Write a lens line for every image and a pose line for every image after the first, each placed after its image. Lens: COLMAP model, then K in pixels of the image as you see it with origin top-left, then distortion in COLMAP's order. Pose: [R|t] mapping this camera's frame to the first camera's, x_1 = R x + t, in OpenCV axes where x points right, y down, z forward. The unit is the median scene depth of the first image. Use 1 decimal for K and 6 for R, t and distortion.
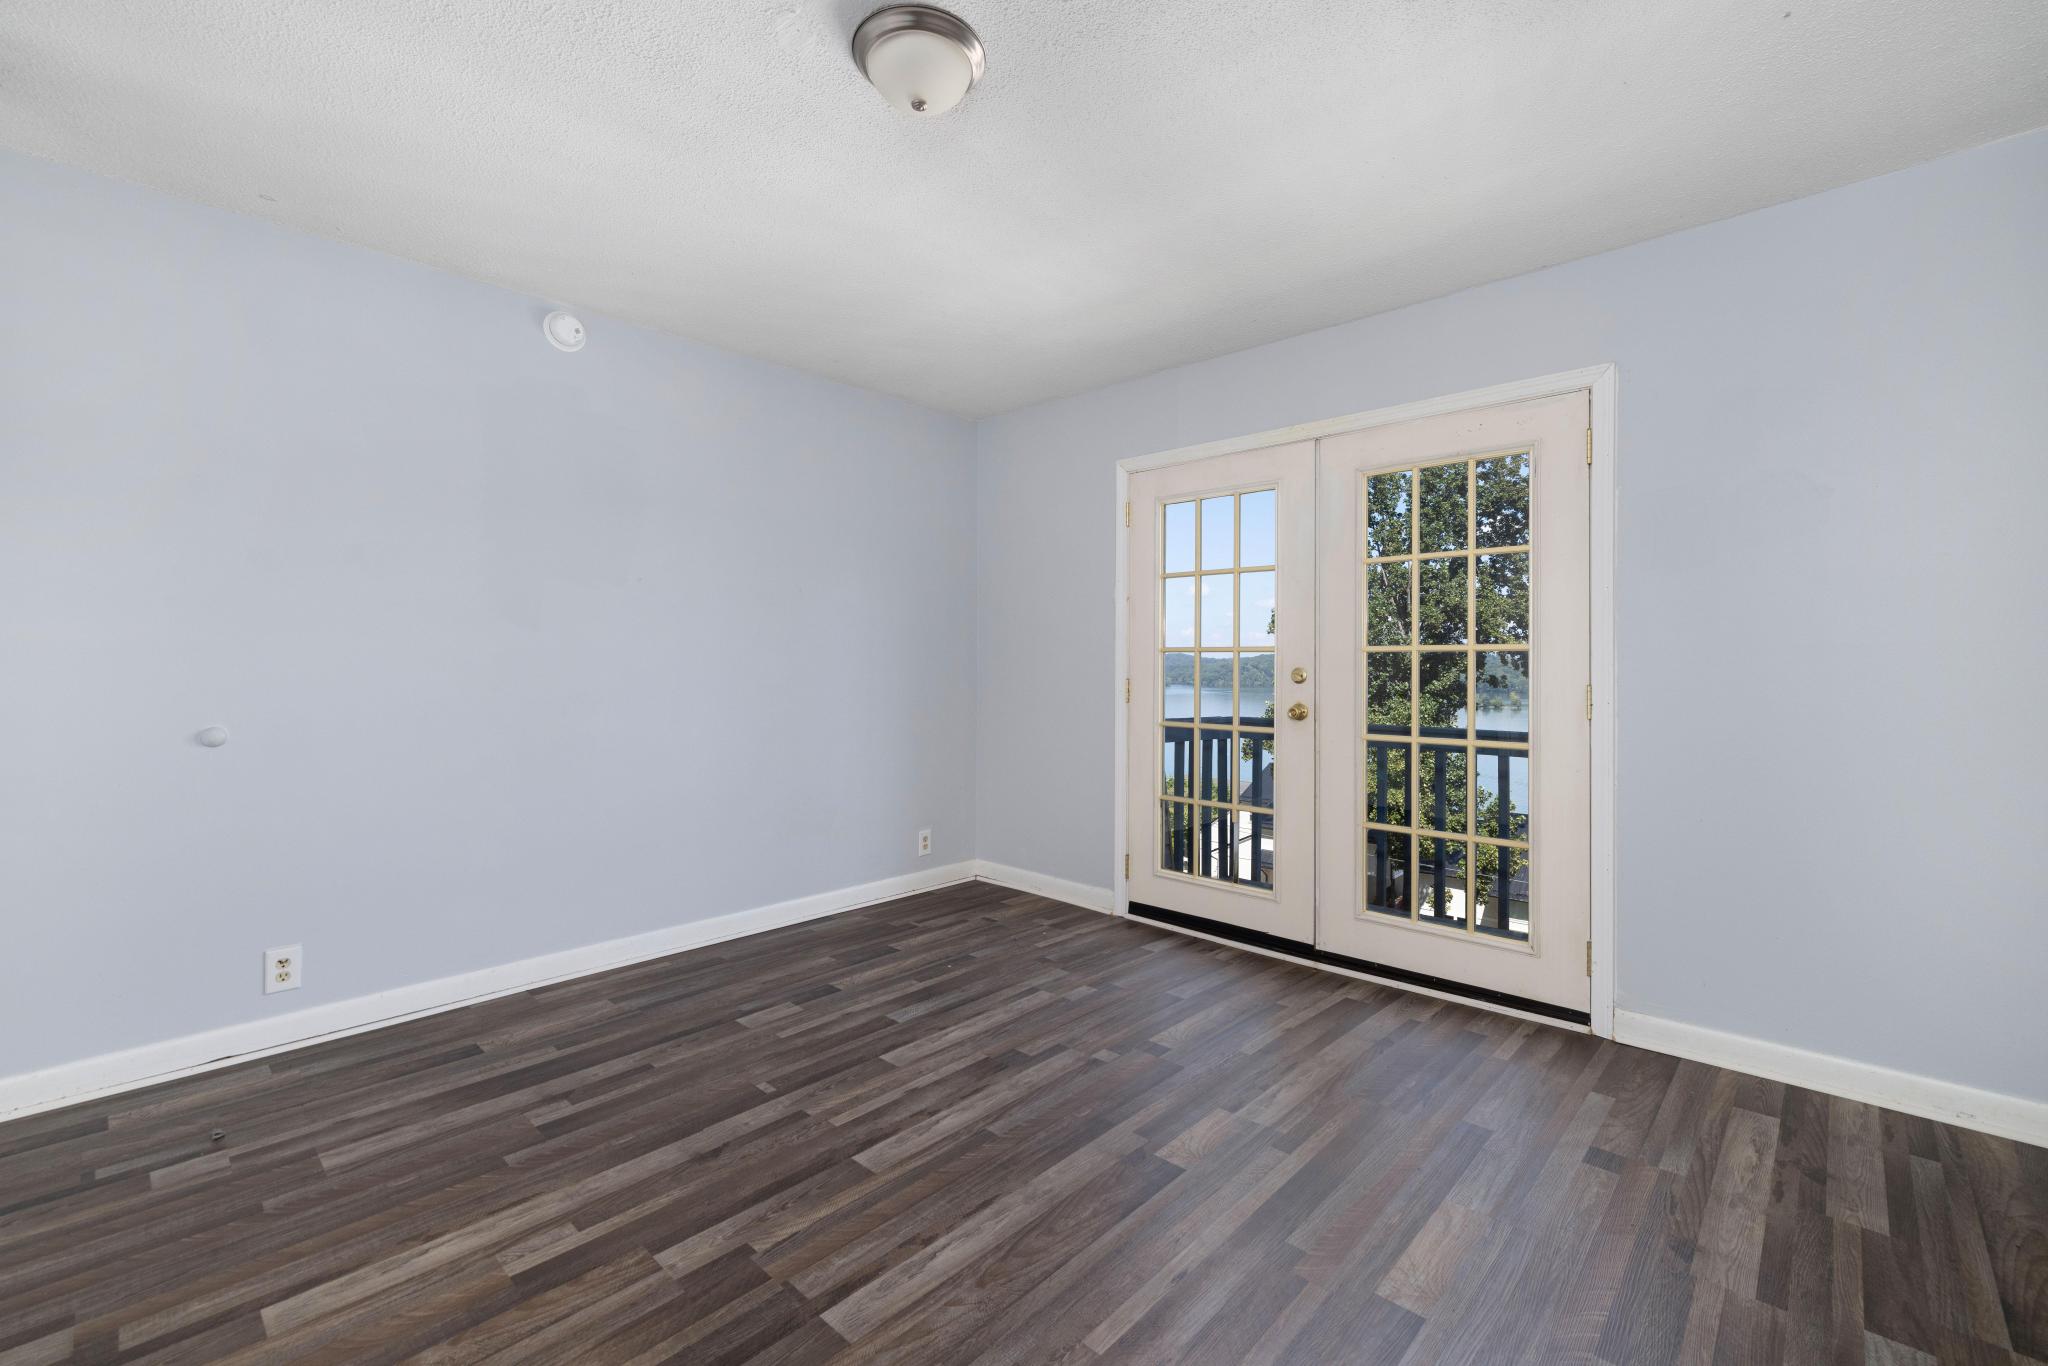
lens RADIAL K [[858.3, 0, 1016.2], [0, 858.3, 678.6], [0, 0, 1]] dist [-0.004755, -0.000108]
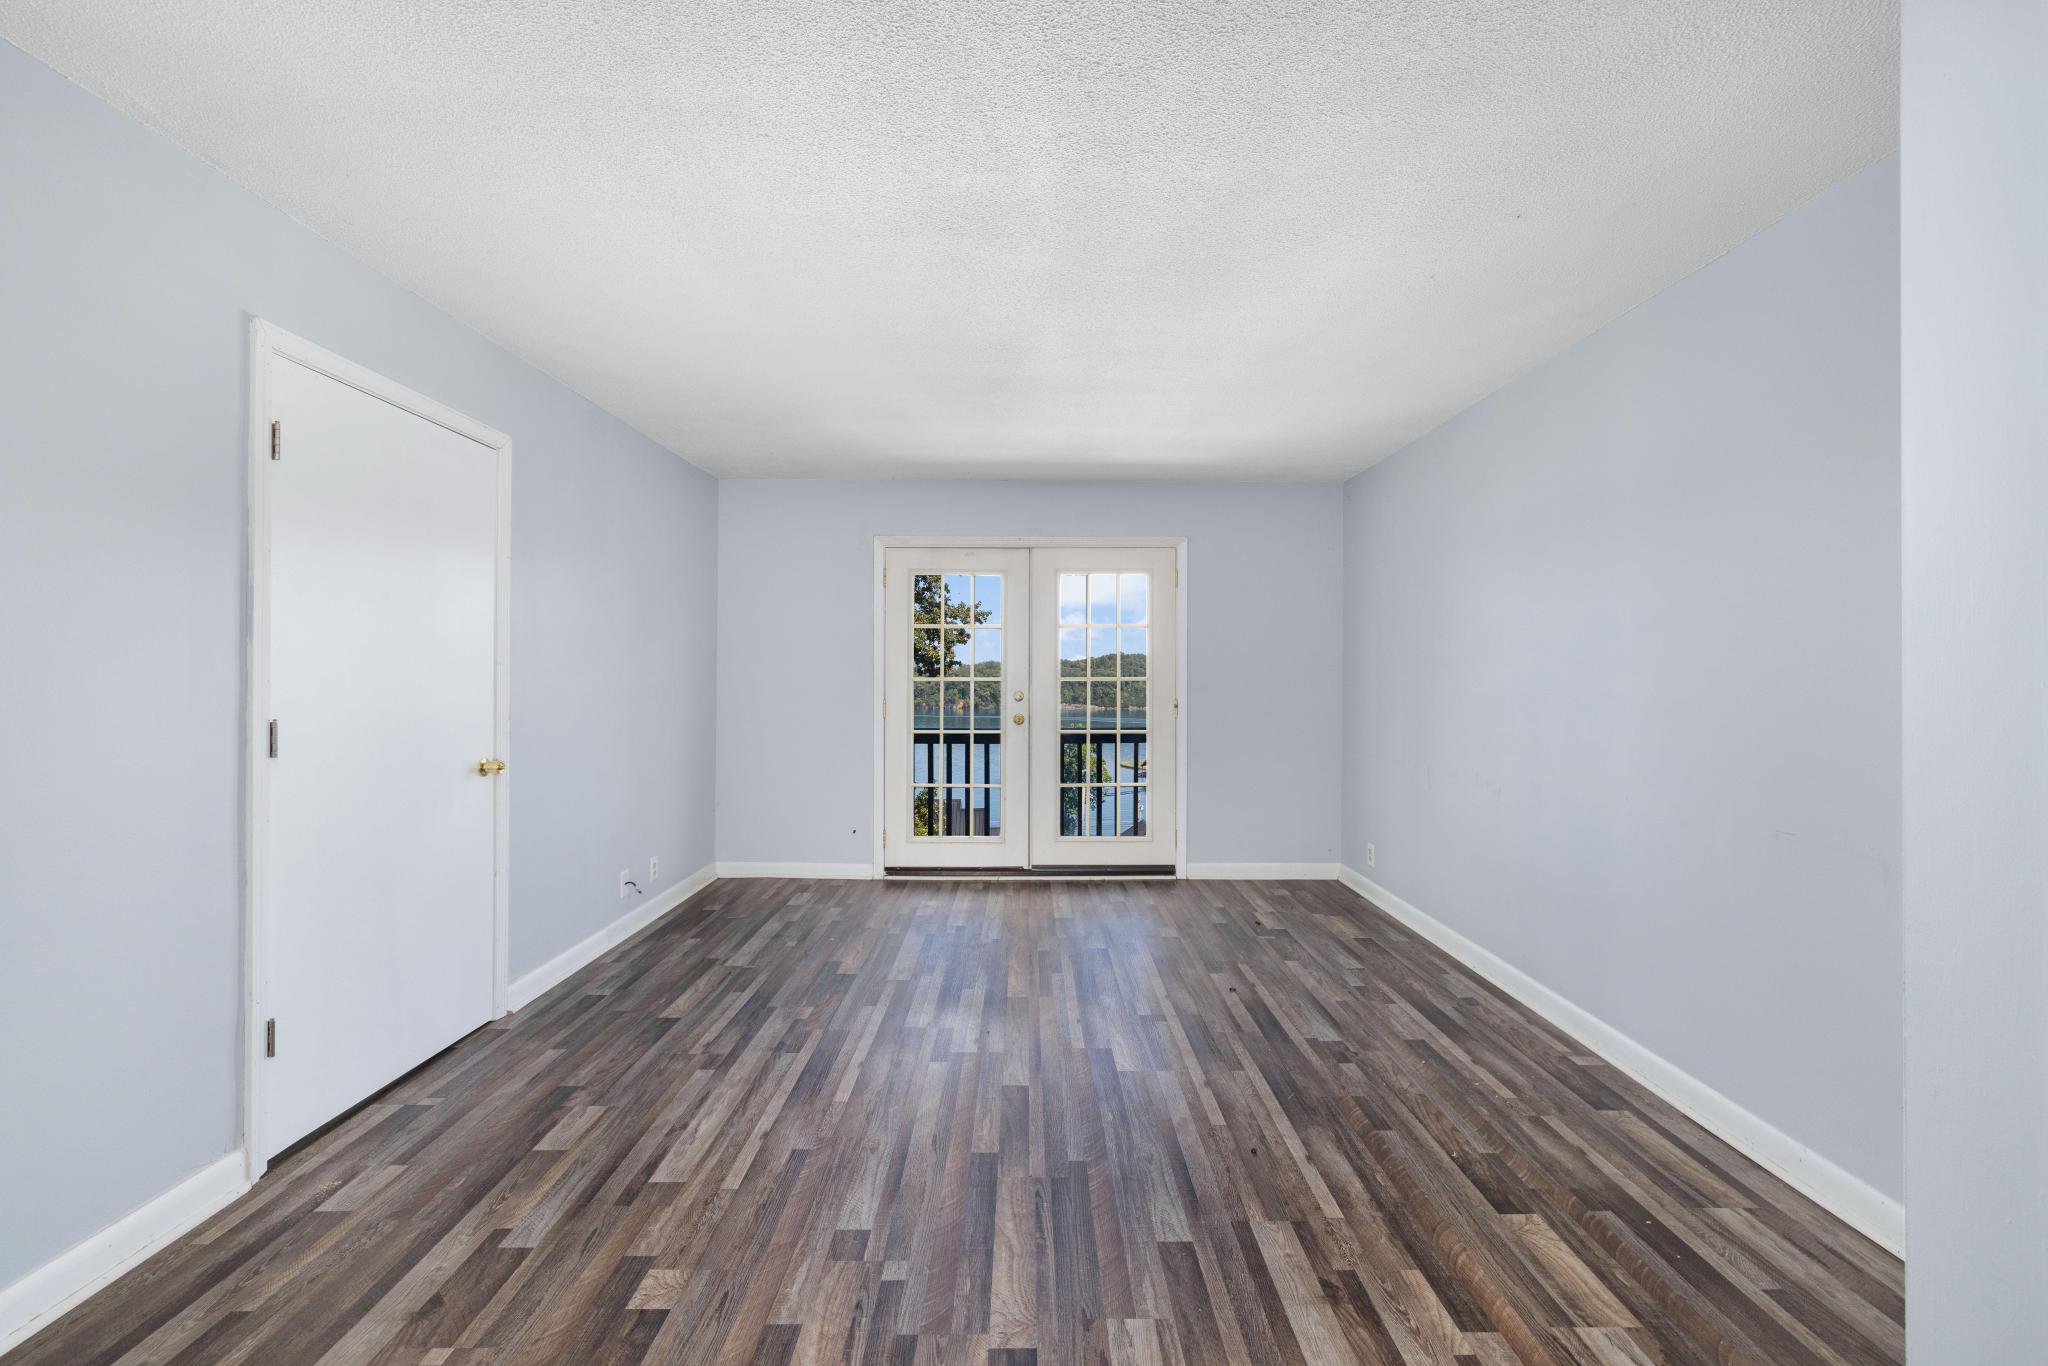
lens RADIAL K [[858.3, 0, 1031.9], [0, 858.3, 672.4], [0, 0, 1]] dist [-0.004755, -0.000108]
pose [[0.711510, -0.009257, 0.702615, -0.680165], [0.013535, 0.999908, -0.000533, -0.041374], [-0.702545, 0.009889, 0.711570, -0.120500]]
